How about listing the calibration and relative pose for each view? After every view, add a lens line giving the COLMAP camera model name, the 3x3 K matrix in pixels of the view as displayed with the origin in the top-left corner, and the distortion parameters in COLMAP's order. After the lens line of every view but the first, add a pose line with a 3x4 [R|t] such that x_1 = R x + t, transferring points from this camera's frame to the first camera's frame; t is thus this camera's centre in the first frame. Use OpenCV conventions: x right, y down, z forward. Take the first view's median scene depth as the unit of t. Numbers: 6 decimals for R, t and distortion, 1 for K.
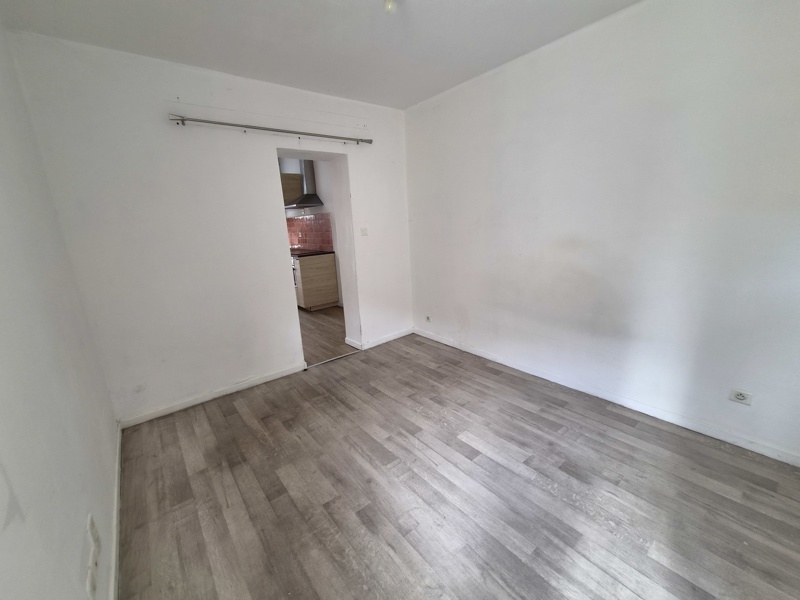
lens RADIAL K [[324.0, 0, 399.9], [0, 324.0, 299.9], [0, 0, 1]] dist [0.001632, -0.000221]
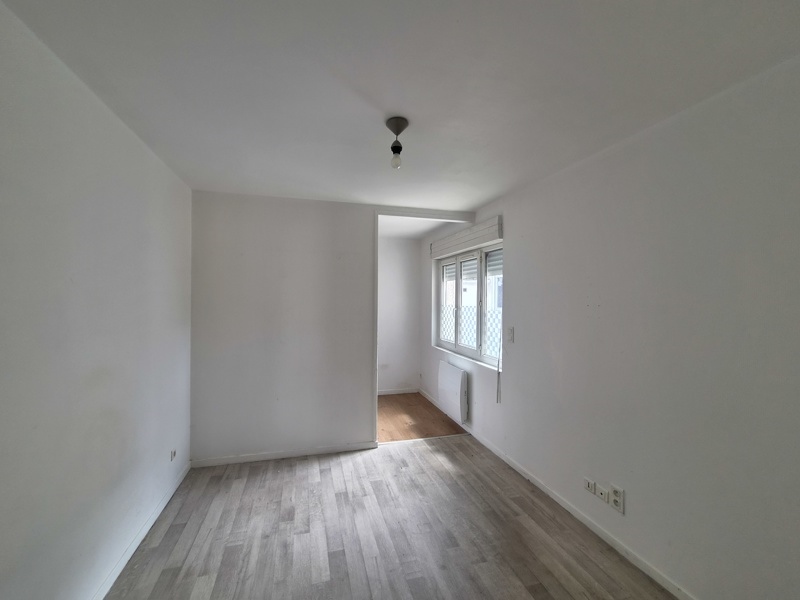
lens RADIAL K [[324.0, 0, 399.7], [0, 324.0, 299.7], [0, 0, 1]] dist [0.001632, -0.000221]
pose [[-0.916977, 0.044826, 0.396414, -0.429442], [0.134066, 0.970503, 0.200376, -0.512649], [-0.375739, 0.236886, -0.895938, 1.836491]]
